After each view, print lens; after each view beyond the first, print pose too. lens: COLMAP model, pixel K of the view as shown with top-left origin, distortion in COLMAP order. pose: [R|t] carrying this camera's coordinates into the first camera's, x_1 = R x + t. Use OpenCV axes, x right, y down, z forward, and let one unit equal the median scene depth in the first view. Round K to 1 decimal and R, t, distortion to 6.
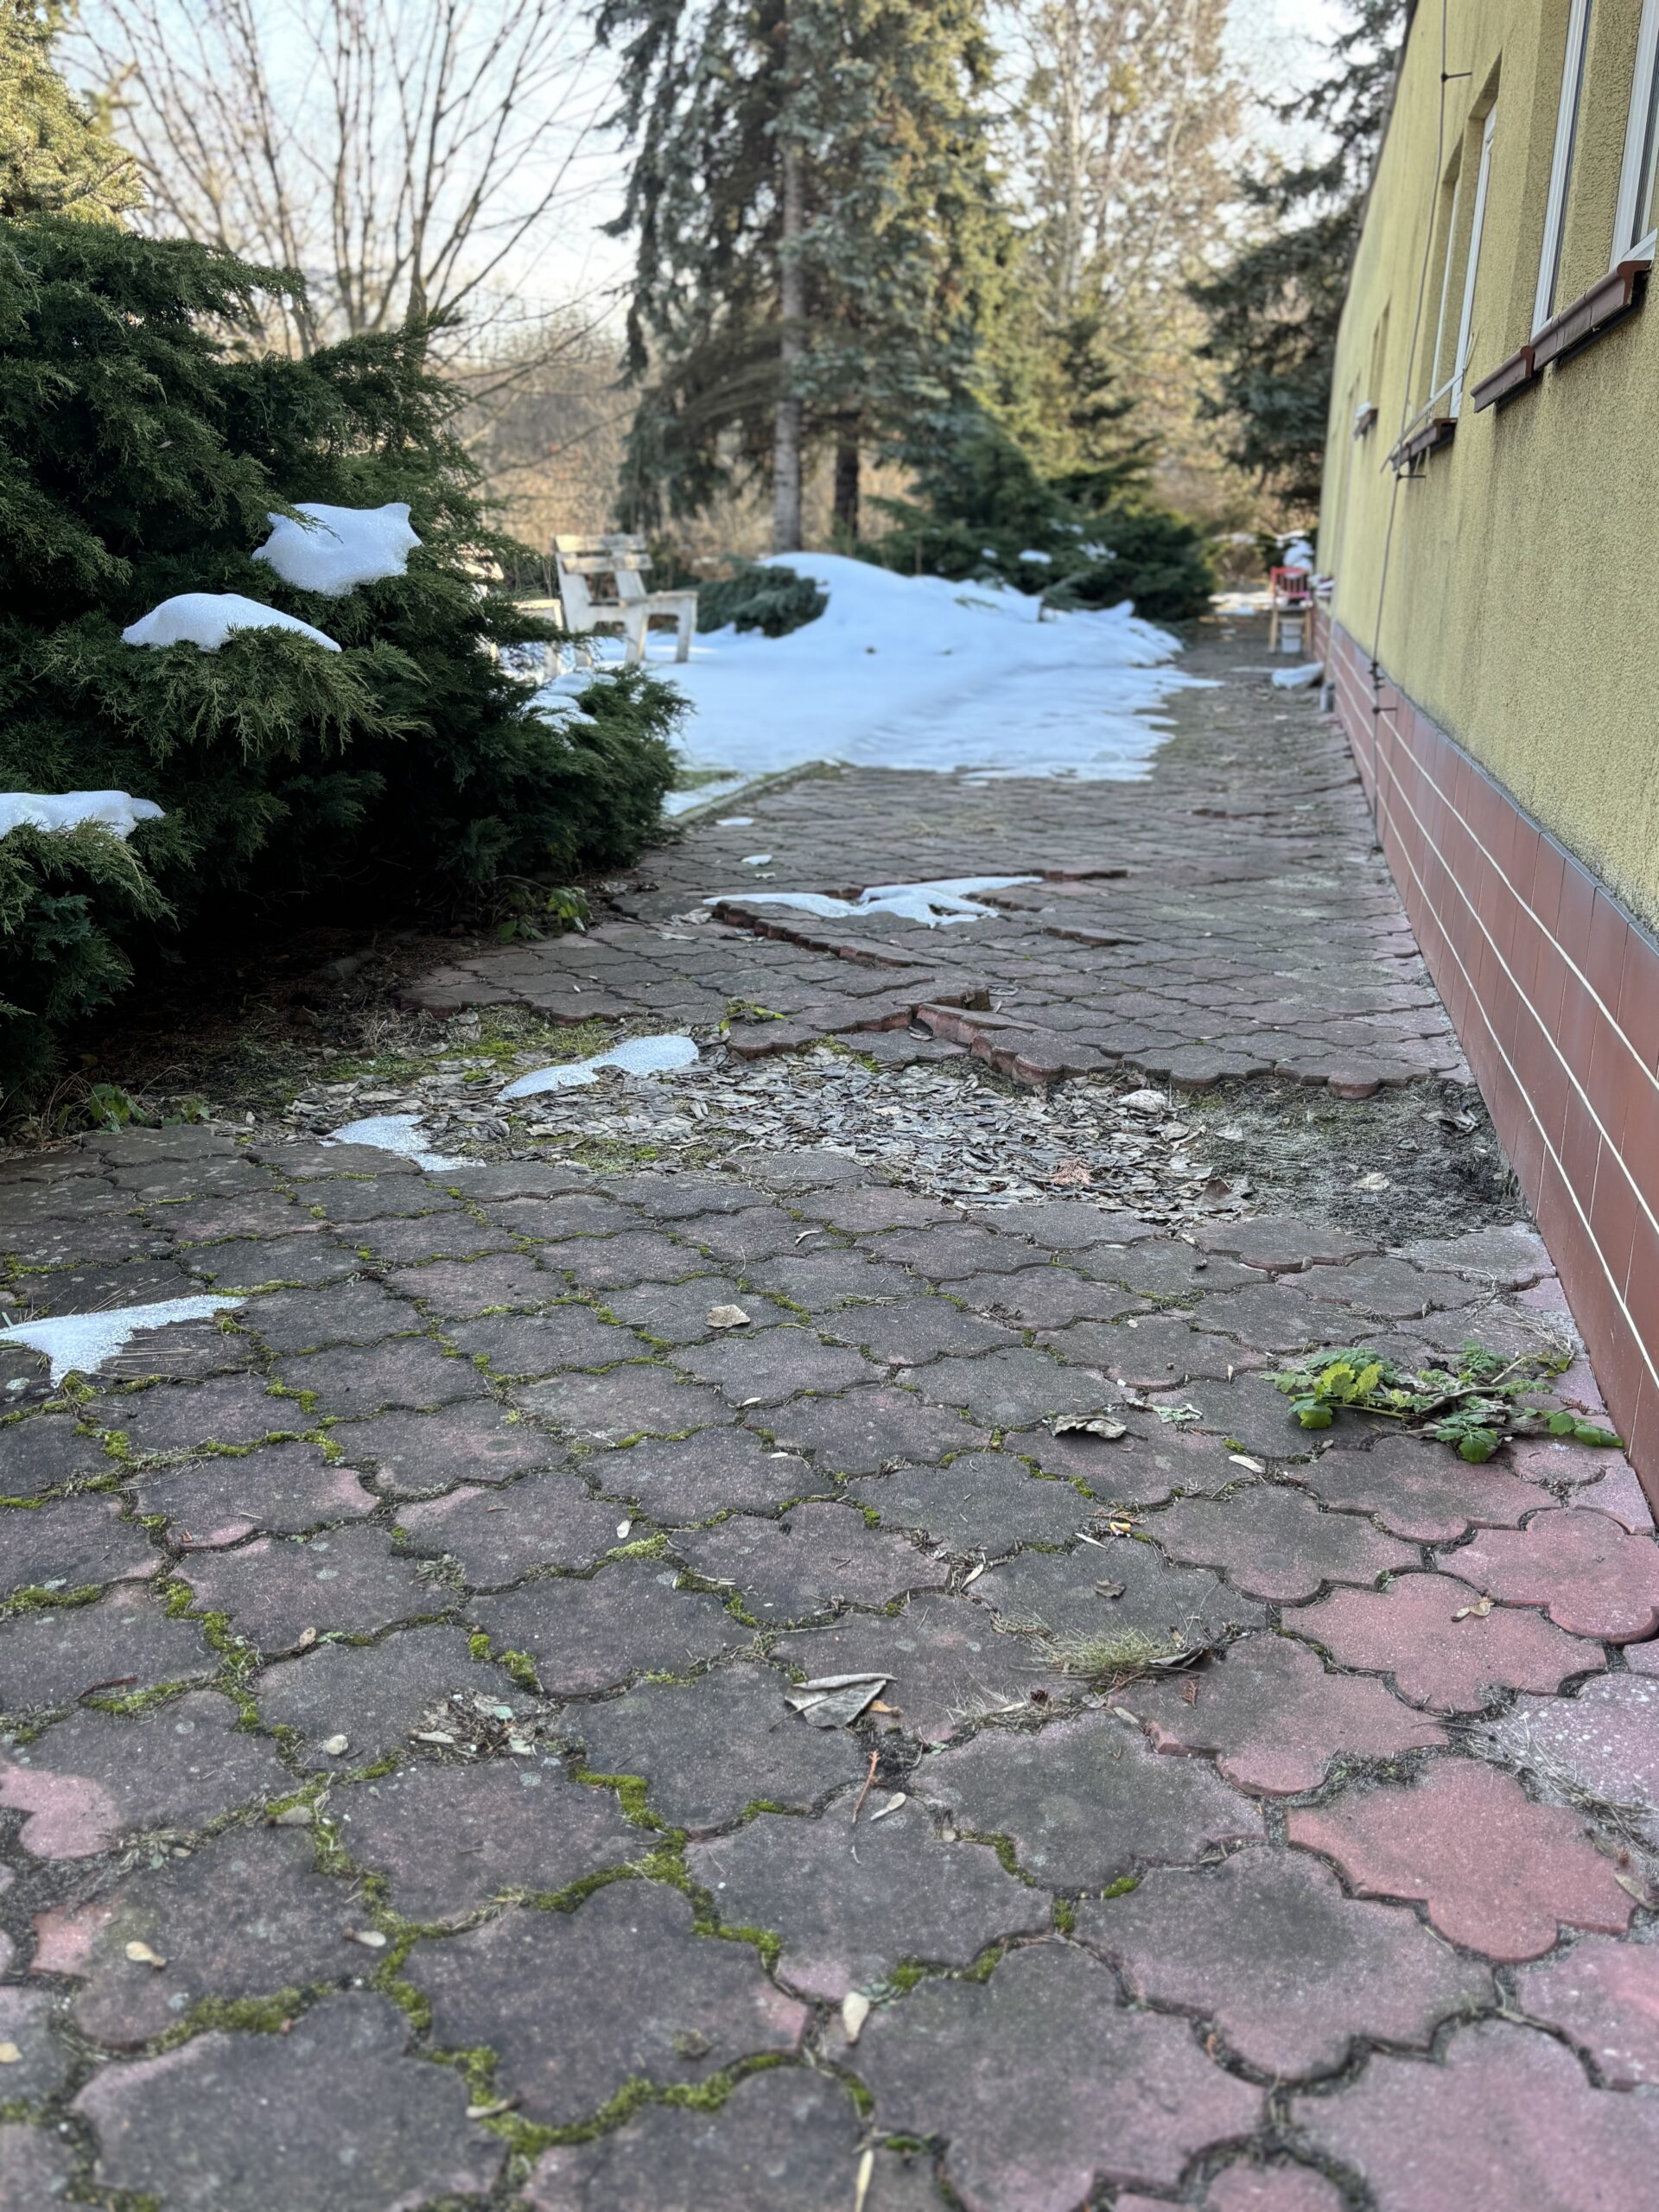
lens RADIAL K [[1885.3, 0, 830.7], [0, 1885.3, 1101.4], [0, 0, 1]] dist [0.016846, 0.003272]
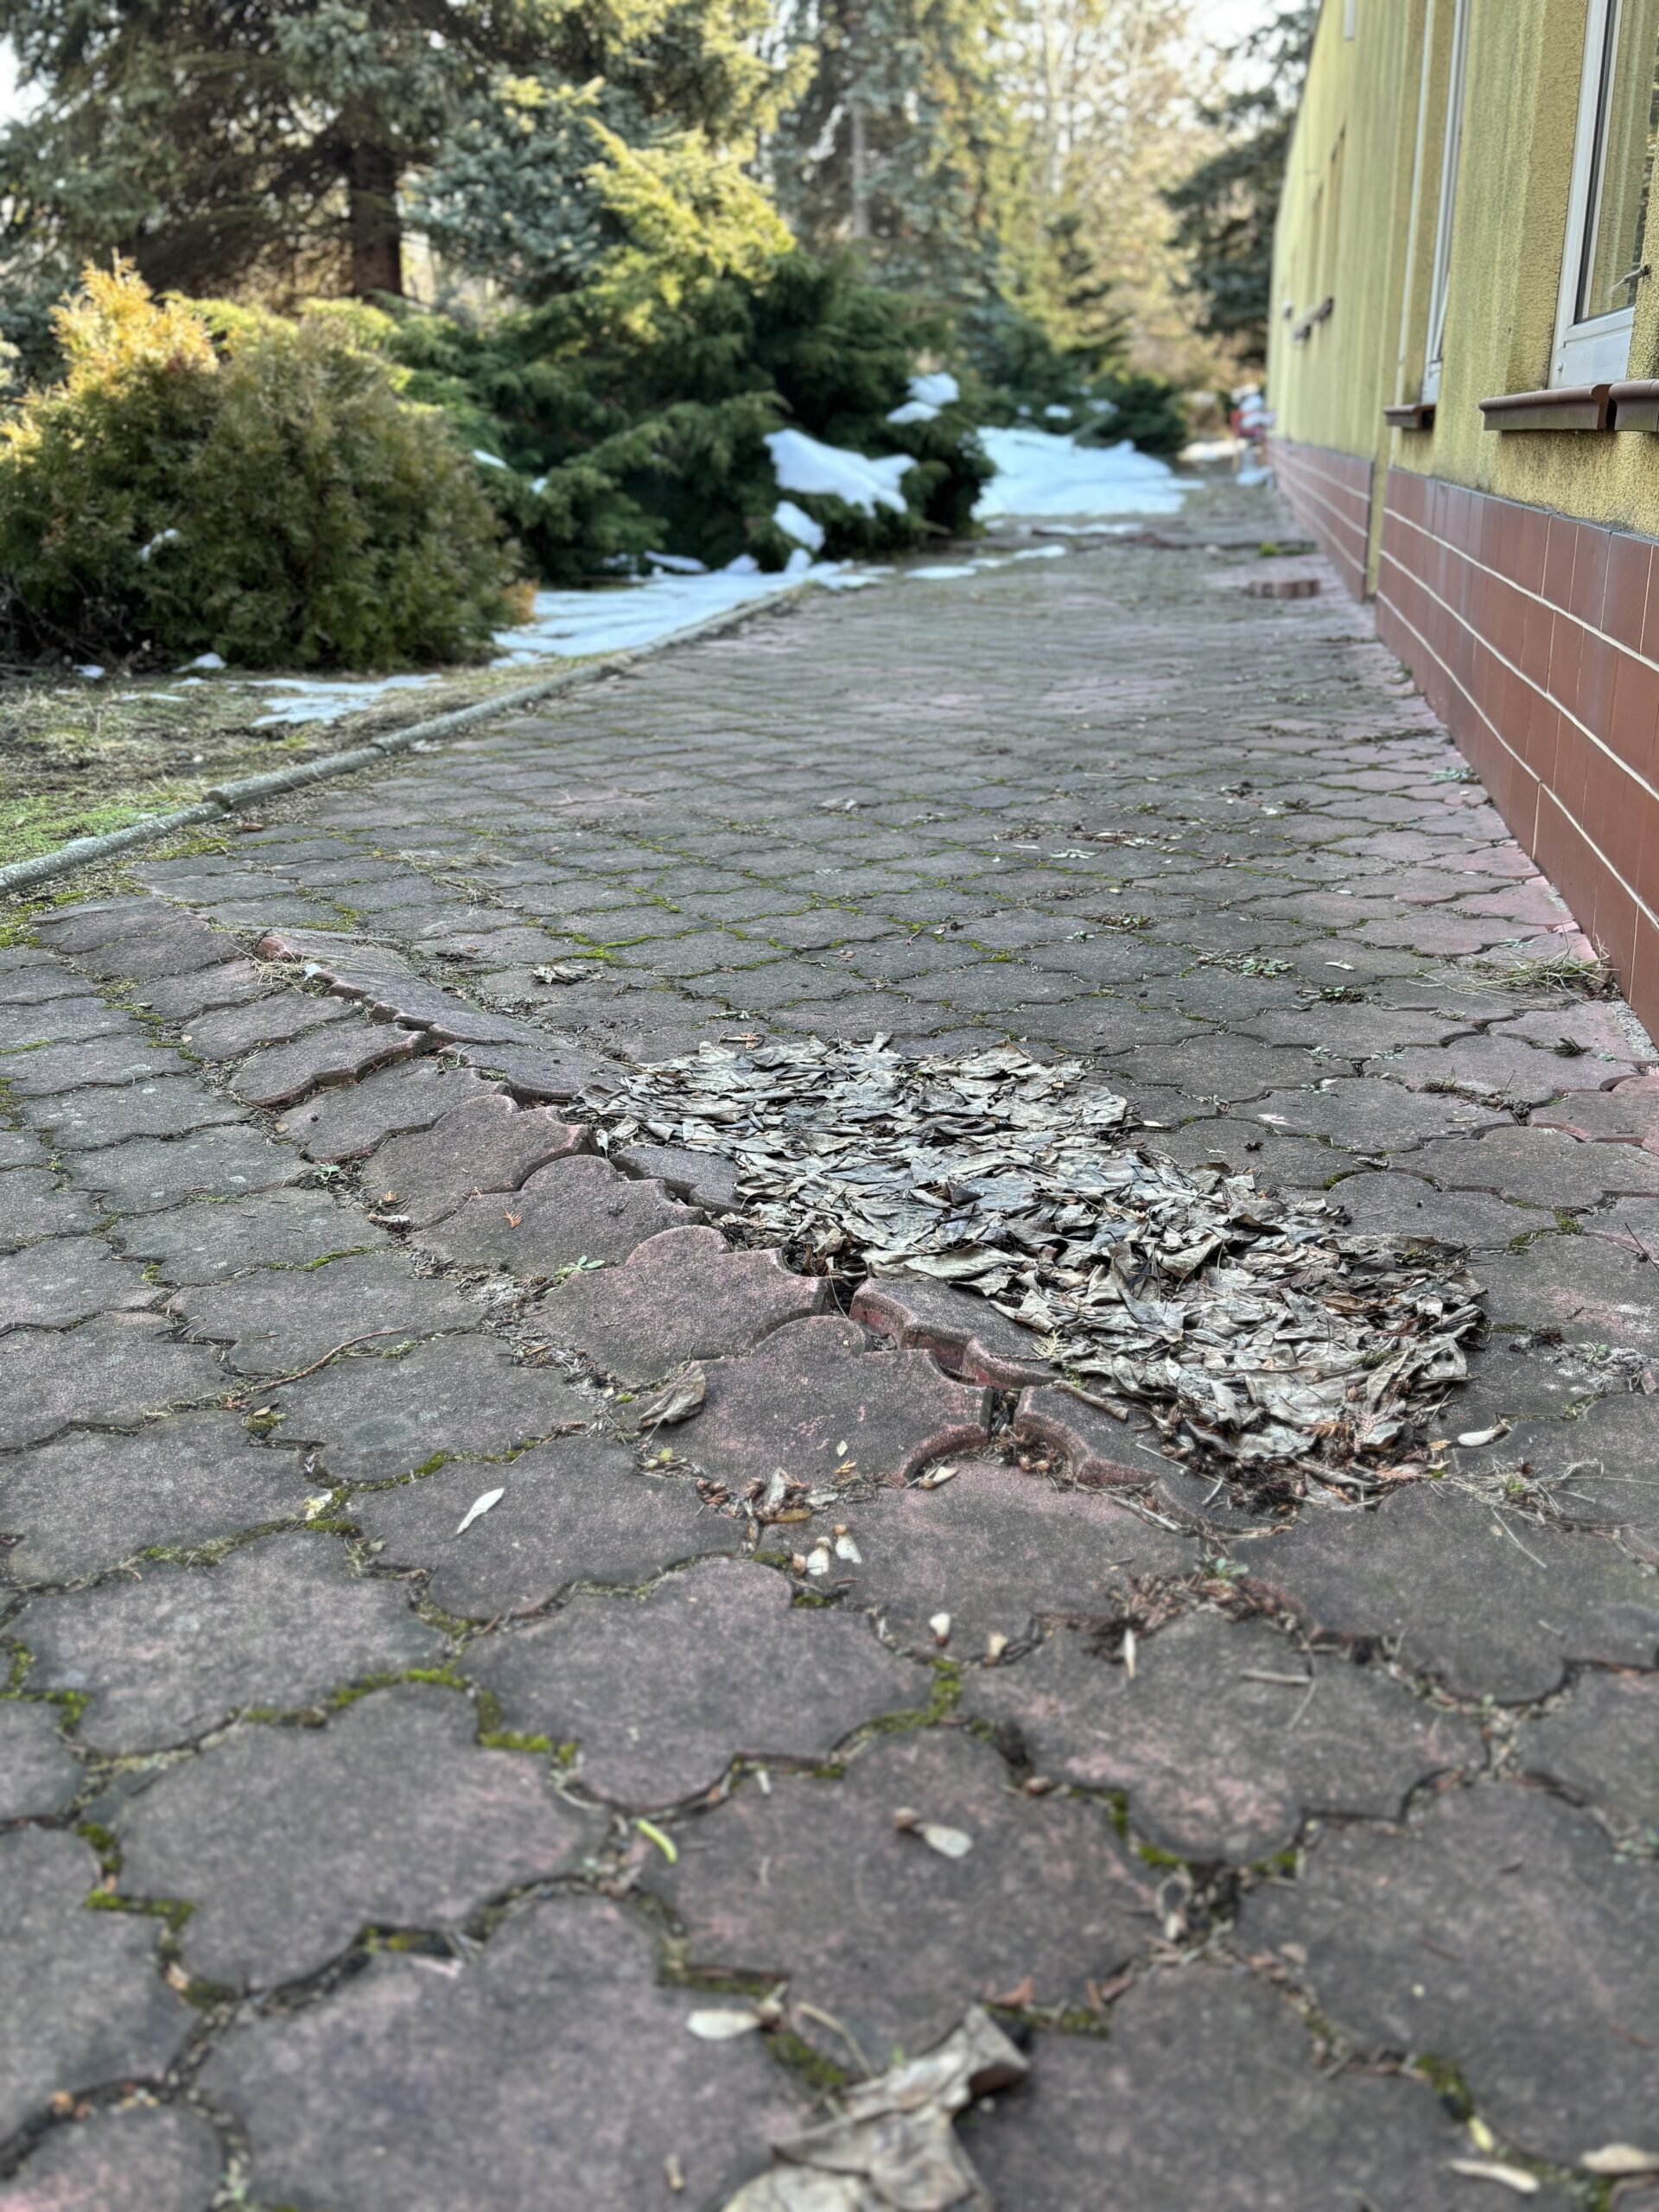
lens RADIAL K [[1885.3, 0, 827.8], [0, 1885.3, 1110.7], [0, 0, 1]] dist [0.016846, 0.003272]
pose [[0.998694, -0.050537, 0.007482, -0.073896], [0.050001, 0.996955, 0.059845, 0.097709], [-0.010484, -0.059393, 0.998180, -0.306423]]
